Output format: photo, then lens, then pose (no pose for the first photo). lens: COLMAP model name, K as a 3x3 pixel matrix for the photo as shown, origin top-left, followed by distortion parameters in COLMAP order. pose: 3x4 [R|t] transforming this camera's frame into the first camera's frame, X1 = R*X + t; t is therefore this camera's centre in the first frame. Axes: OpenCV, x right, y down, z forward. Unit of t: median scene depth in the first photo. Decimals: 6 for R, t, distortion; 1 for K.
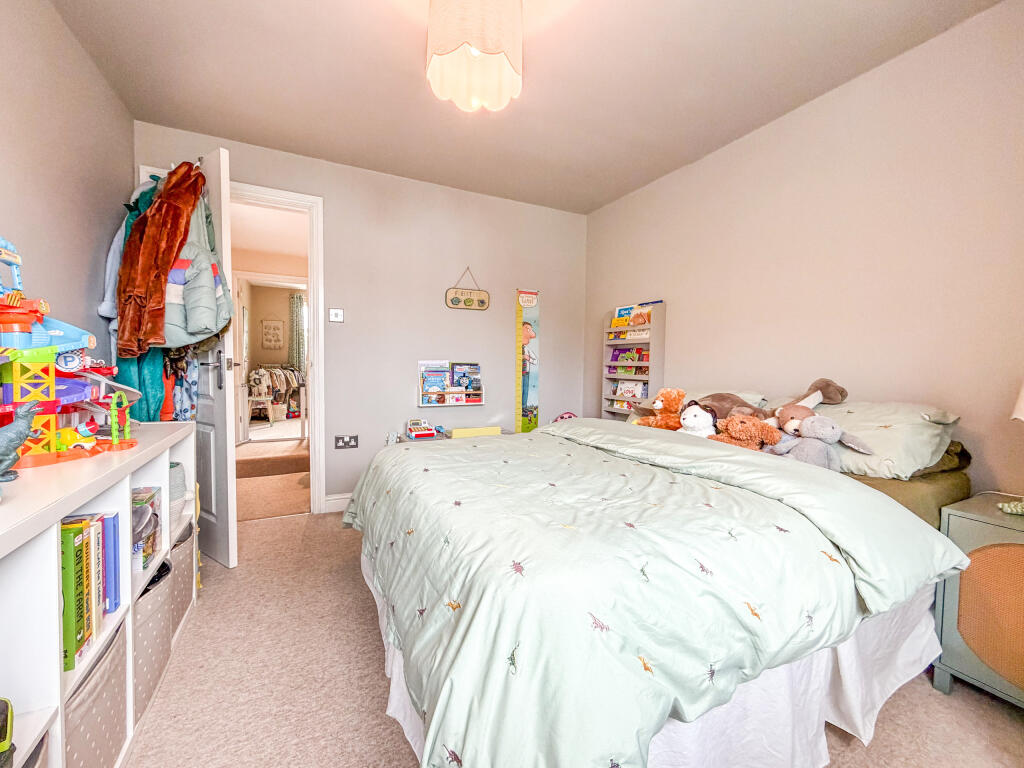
lens RADIAL K [[414.4, 0, 516.0], [0, 414.4, 383.0], [0, 0, 1]] dist [-0.001580, 0.000198]
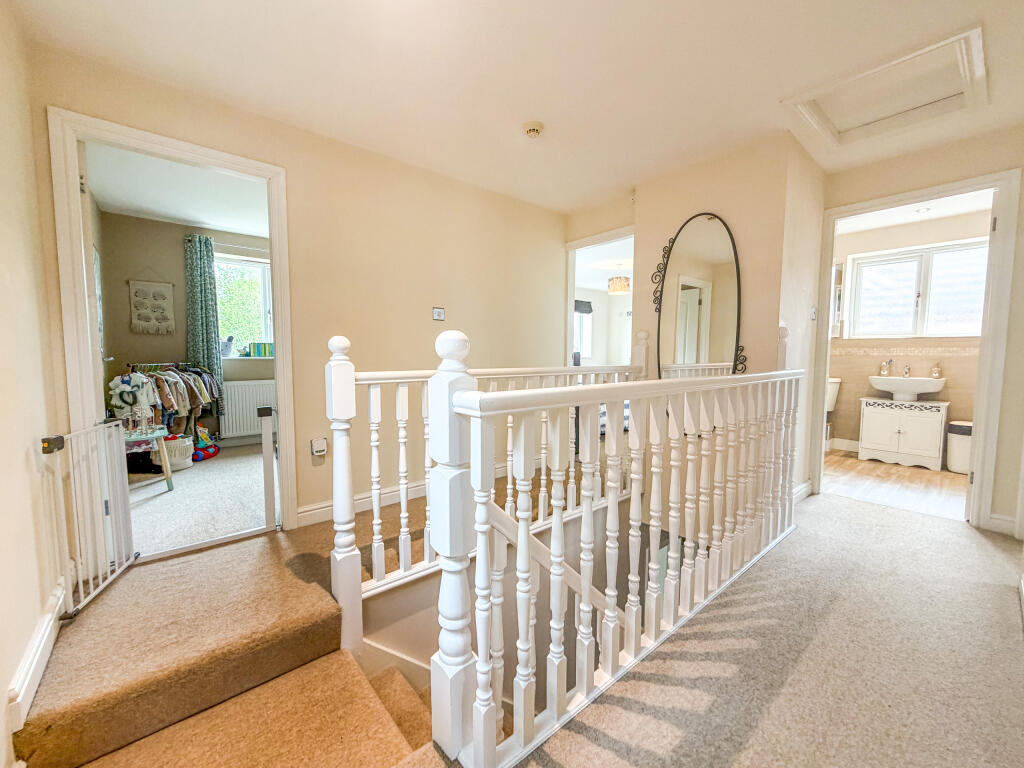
lens RADIAL K [[414.4, 0, 512.6], [0, 414.4, 384.7], [0, 0, 1]] dist [-0.001580, 0.000198]
pose [[0.973450, -0.029650, 0.226972, -0.269317], [0.020873, 0.998942, 0.040971, -0.029537], [-0.227947, -0.035146, 0.973039, 0.383393]]
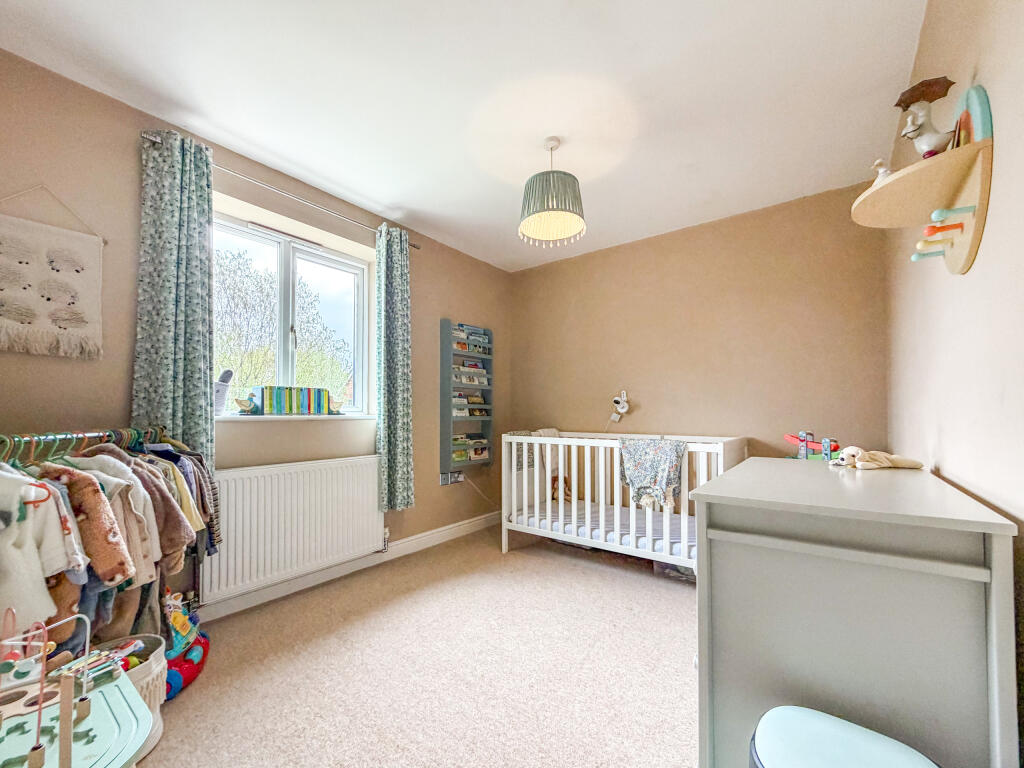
lens RADIAL K [[414.4, 0, 501.2], [0, 414.4, 408.6], [0, 0, 1]] dist [-0.001580, 0.000198]
pose [[0.907281, -0.009419, 0.420420, -0.494867], [0.028441, 0.998834, -0.038998, -0.042895], [-0.419563, 0.047340, 0.906491, 0.760910]]
